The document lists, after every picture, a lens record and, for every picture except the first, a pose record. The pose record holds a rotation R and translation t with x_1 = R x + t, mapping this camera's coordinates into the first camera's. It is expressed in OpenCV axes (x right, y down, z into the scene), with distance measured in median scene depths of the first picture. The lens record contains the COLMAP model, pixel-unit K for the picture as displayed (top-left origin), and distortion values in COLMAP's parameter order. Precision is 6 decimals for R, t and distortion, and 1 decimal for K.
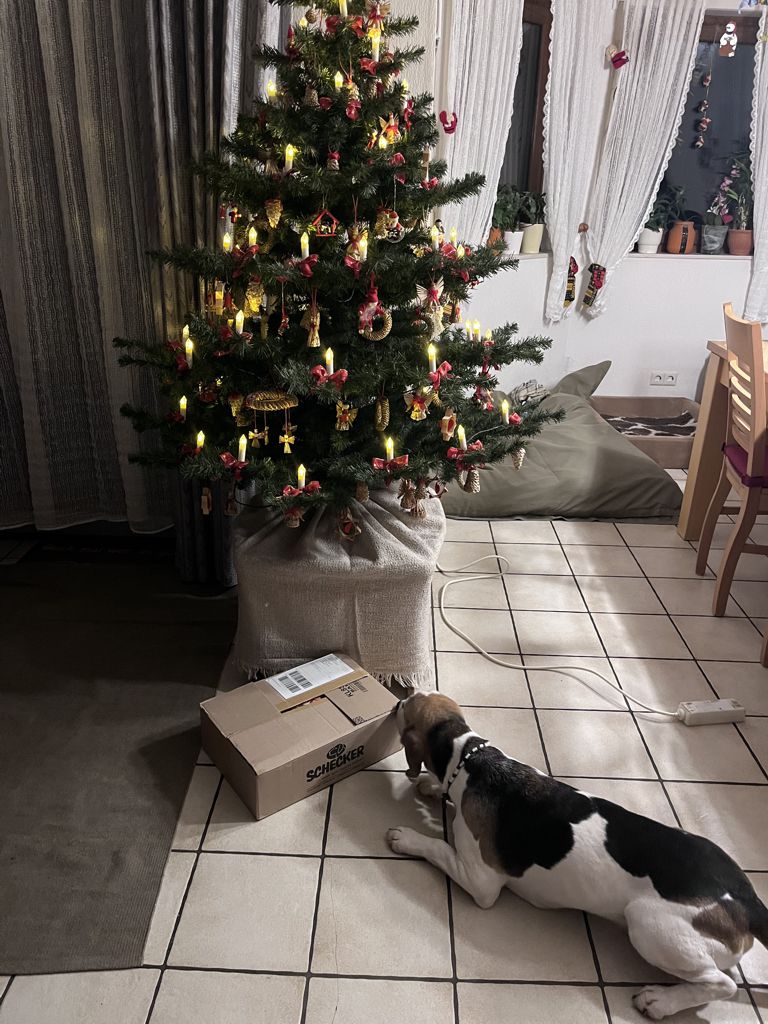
lens RADIAL K [[771.3, 0, 381.6], [0, 771.3, 511.4], [0, 0, 1]] dist [0.007060, -0.004708]
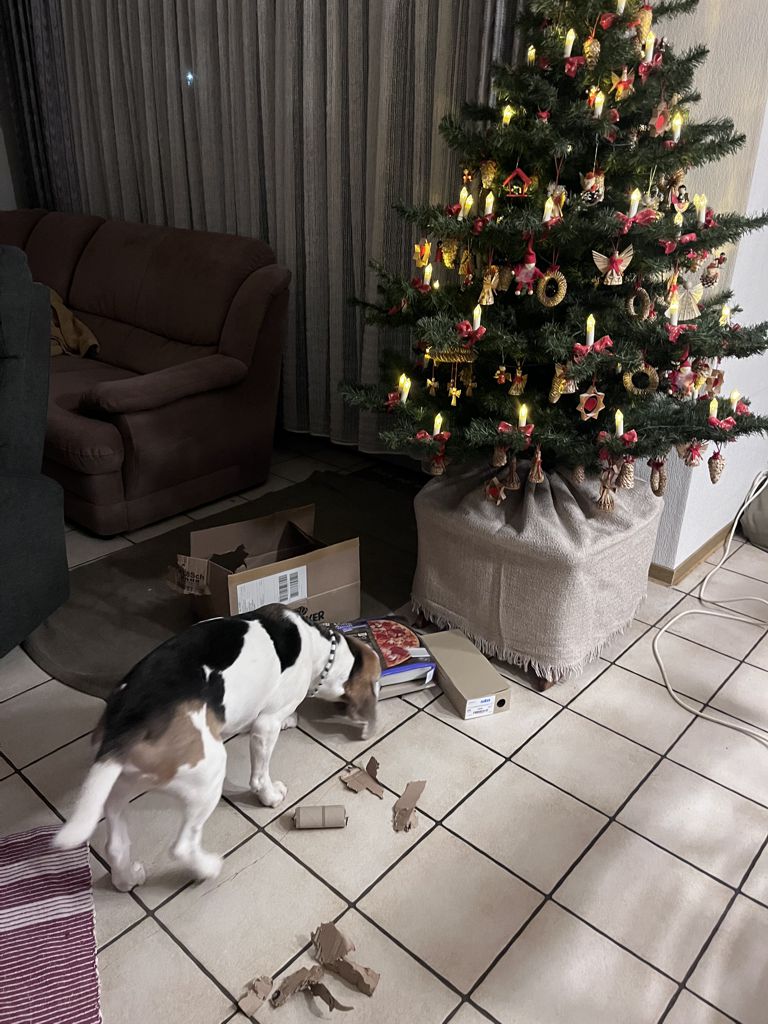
lens RADIAL K [[771.3, 0, 379.0], [0, 771.3, 512.8], [0, 0, 1]] dist [0.007060, -0.004708]
pose [[0.762371, 0.262048, -0.591711, 0.453794], [-0.257387, 0.961698, 0.094281, -0.008004], [0.593753, 0.080422, 0.800618, 0.110992]]
